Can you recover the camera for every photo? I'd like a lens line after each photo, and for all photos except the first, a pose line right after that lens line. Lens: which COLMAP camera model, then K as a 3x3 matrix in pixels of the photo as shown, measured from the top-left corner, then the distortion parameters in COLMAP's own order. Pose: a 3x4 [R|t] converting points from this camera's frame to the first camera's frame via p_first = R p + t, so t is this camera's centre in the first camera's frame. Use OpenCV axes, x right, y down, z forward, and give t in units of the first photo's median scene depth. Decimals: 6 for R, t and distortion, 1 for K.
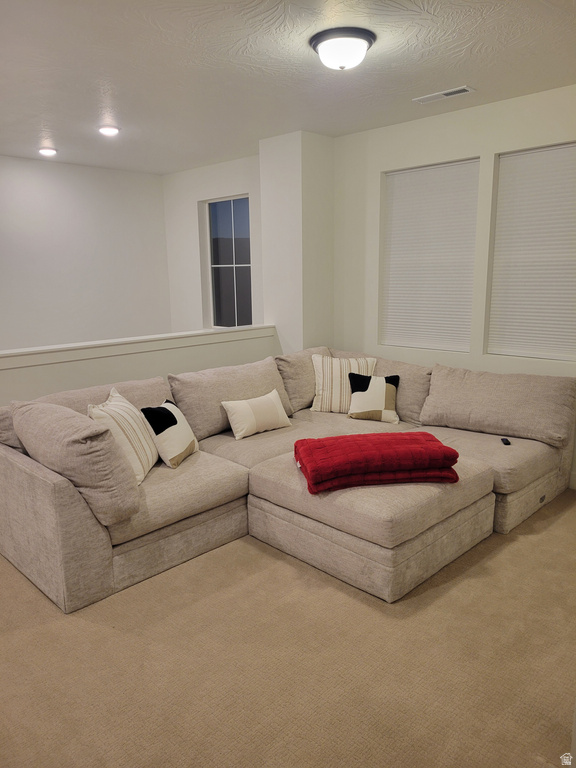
lens RADIAL K [[569.9, 0, 289.9], [0, 569.9, 386.5], [0, 0, 1]] dist [0.047378, -0.009605]
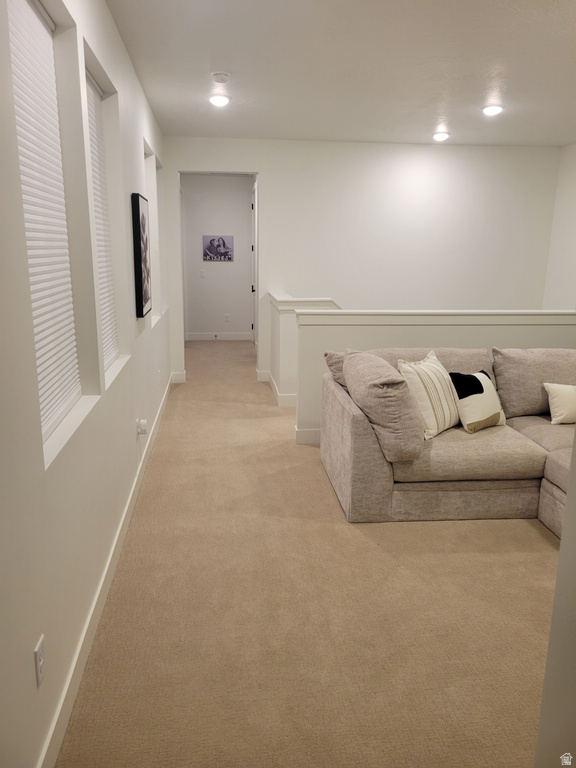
lens RADIAL K [[569.9, 0, 285.7], [0, 569.9, 382.4], [0, 0, 1]] dist [0.047378, -0.009605]
pose [[0.777061, 0.168081, -0.606569, 0.168795], [-0.151092, 0.985320, 0.079474, 0.019279], [0.611022, 0.029891, 0.791049, -0.049762]]
